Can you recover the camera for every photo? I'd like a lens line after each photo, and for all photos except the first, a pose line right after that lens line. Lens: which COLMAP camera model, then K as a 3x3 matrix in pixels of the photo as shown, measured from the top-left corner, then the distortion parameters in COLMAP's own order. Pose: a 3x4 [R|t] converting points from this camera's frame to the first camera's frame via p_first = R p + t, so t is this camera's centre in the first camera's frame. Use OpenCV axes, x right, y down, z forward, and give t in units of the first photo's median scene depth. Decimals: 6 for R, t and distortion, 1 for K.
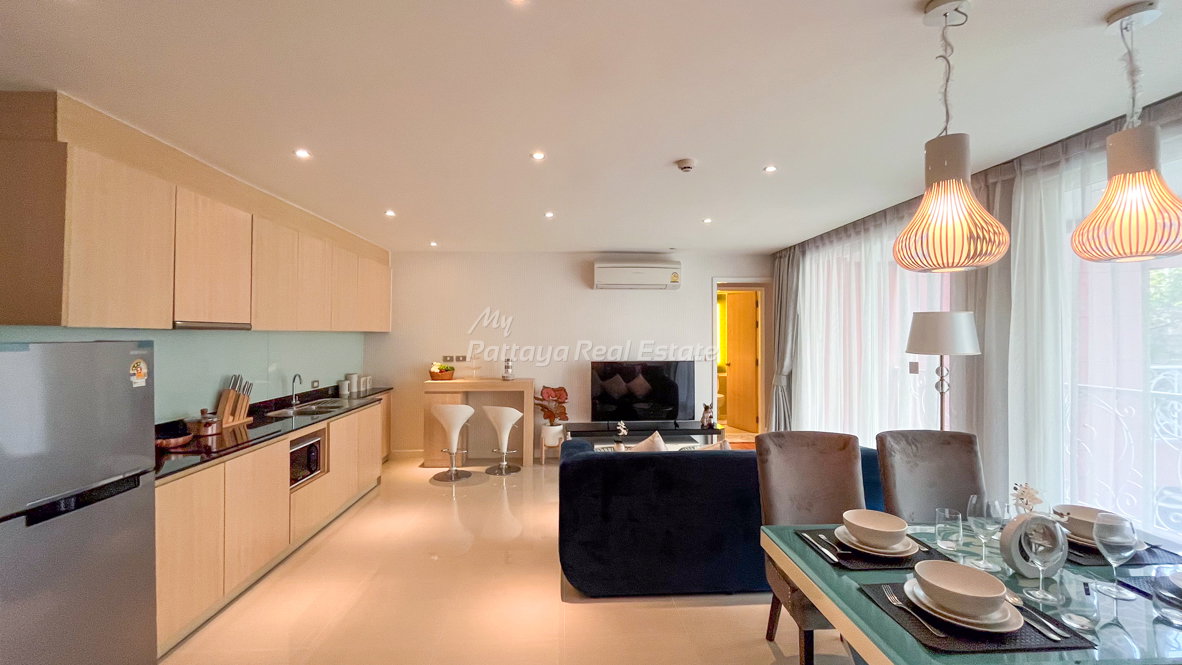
lens RADIAL K [[476.7, 0, 591.0], [0, 476.7, 332.5], [0, 0, 1]] dist [-0.002868, -0.000231]
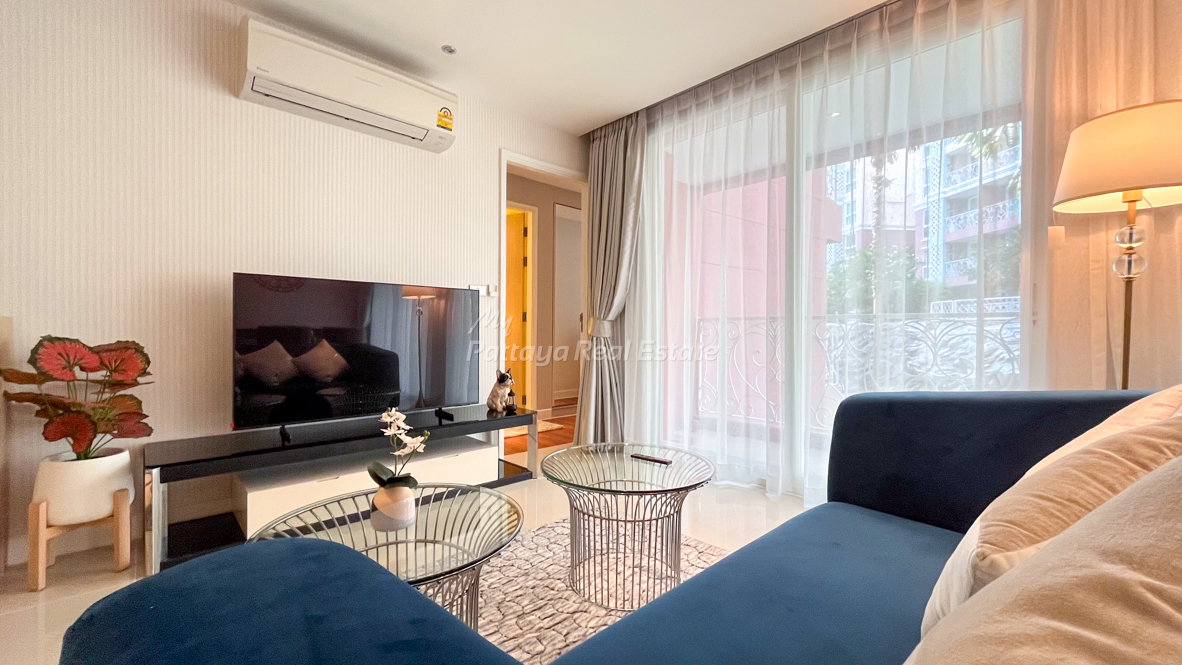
lens RADIAL K [[476.7, 0, 591.0], [0, 476.7, 332.5], [0, 0, 1]] dist [-0.002868, -0.000231]
pose [[0.766776, 0.005354, 0.641893, -0.025510], [-0.013172, 0.999886, 0.007394, 0.104289], [-0.641780, -0.014125, 0.766759, 0.537481]]
